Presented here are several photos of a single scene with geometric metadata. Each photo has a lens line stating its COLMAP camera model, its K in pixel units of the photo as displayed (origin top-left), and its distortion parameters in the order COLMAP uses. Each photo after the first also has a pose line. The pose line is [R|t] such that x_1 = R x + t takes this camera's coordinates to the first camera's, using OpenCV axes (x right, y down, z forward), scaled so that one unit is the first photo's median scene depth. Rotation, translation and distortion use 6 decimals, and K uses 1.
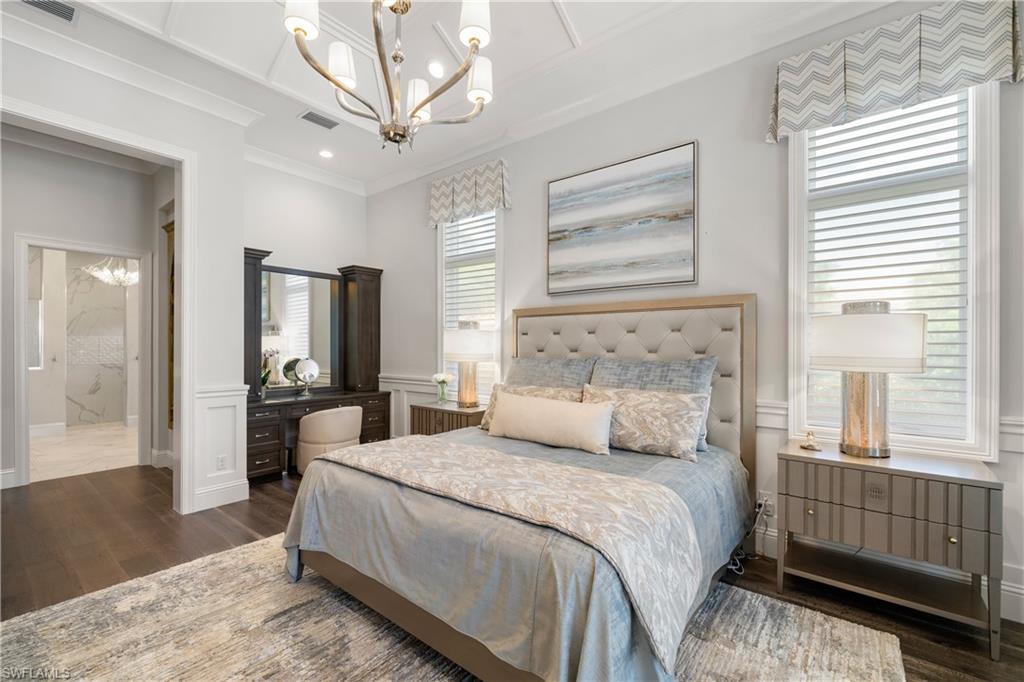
lens RADIAL K [[423.3, 0, 513.8], [0, 423.3, 348.4], [0, 0, 1]] dist [0.002864, 0.000092]
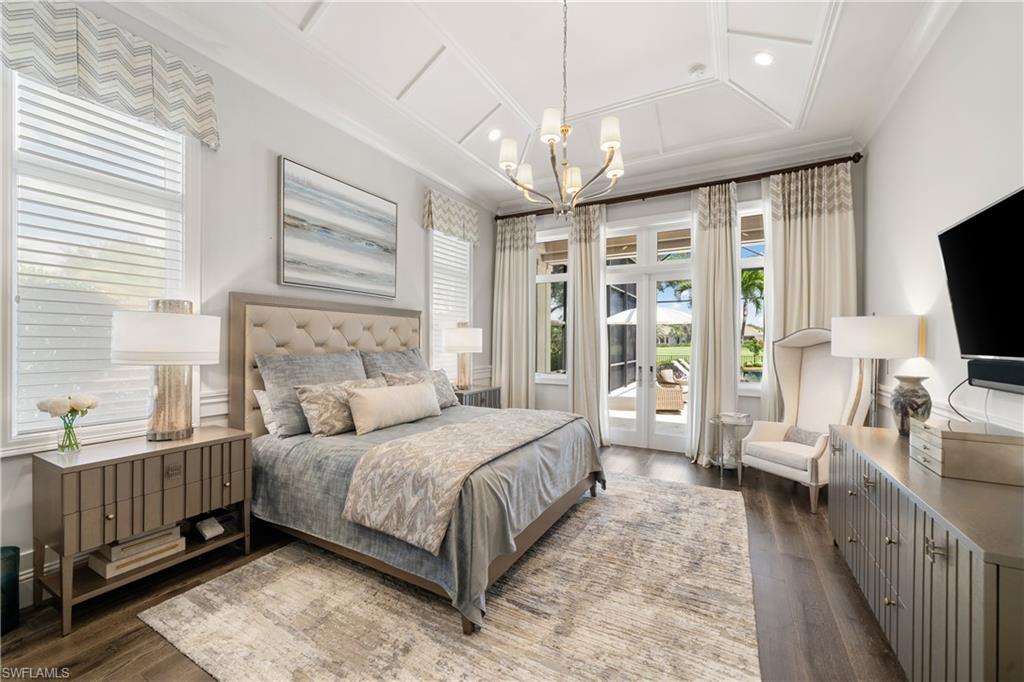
lens RADIAL K [[412.4, 0, 512.0], [0, 412.4, 341.0], [0, 0, 1]] dist [0.009912, 0.000124]
pose [[-0.148873, 0.003572, 0.988850, -0.844616], [-0.002116, 0.999990, -0.003931, -0.001306], [-0.988854, -0.002678, -0.148864, 0.643162]]
